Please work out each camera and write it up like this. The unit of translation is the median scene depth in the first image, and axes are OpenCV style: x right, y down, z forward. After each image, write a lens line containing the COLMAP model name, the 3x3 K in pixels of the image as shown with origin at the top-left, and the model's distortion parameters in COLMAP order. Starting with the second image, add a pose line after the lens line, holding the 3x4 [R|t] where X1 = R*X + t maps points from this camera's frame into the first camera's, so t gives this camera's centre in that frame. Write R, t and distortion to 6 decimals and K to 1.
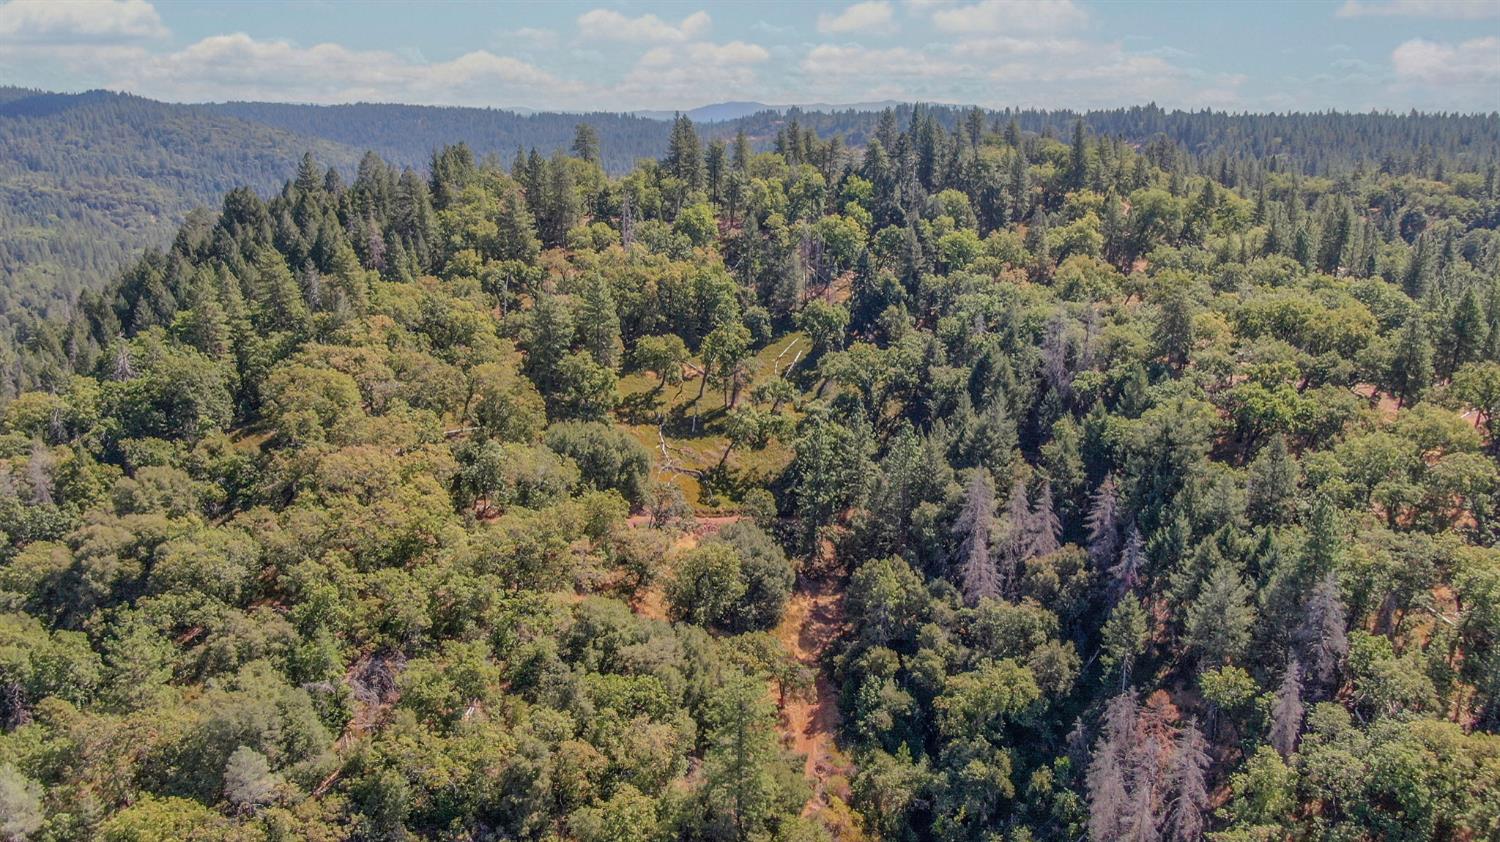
lens RADIAL K [[1103.3, 0, 750.0], [0, 1103.3, 421.0], [0, 0, 1]] dist [-0.007230, 0.001643]
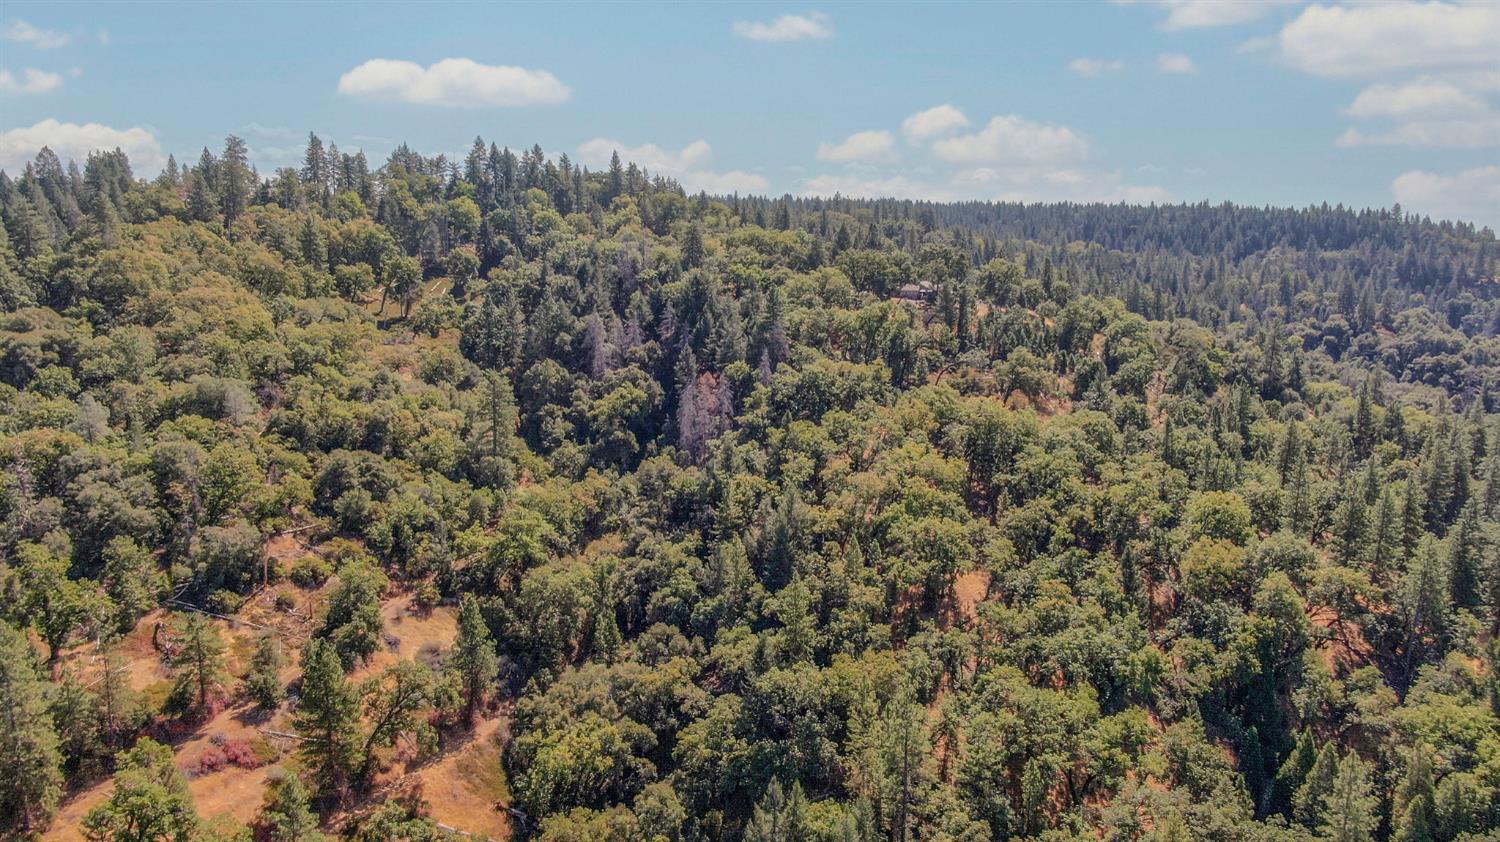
lens RADIAL K [[1103.3, 0, 750.0], [0, 1103.3, 421.0], [0, 0, 1]] dist [-0.007230, 0.001643]
pose [[0.907757, -0.058346, 0.415419, -0.278483], [0.097272, 0.992566, -0.073147, 0.350601], [-0.408063, 0.106808, 0.906684, -0.590211]]
